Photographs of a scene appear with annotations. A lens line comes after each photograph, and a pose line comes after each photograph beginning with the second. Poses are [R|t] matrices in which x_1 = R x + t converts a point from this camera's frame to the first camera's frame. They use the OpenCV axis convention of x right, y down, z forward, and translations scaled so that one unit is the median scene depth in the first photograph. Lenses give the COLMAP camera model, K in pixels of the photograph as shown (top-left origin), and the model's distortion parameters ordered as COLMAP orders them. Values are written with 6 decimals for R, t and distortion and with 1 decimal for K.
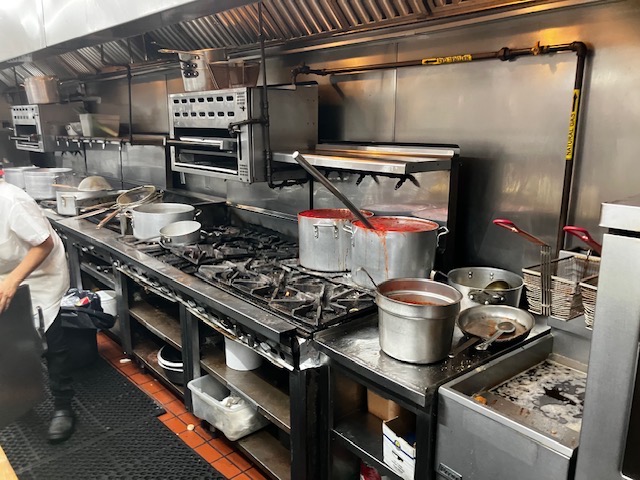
lens RADIAL K [[512.2, 0, 320.0], [0, 512.2, 240.0], [0, 0, 1]] dist [0.022650, 0.002373]
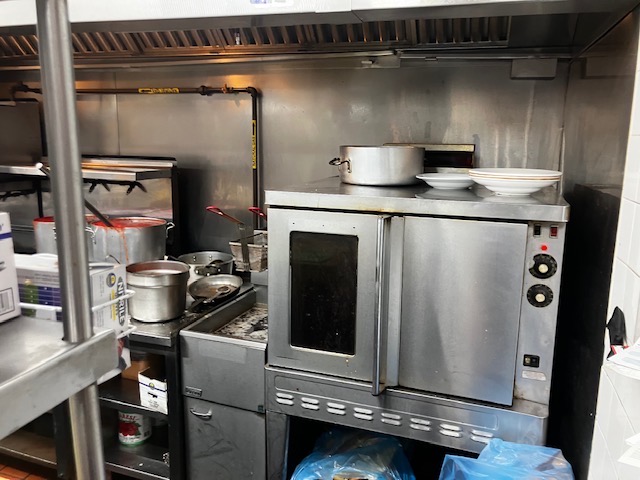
lens RADIAL K [[512.2, 0, 320.0], [0, 512.2, 240.0], [0, 0, 1]] dist [0.022650, 0.002373]
pose [[0.858334, -0.082813, 0.506364, -0.095638], [0.096533, 0.995329, -0.000852, 0.060291], [-0.503928, 0.049612, 0.862319, -0.304330]]
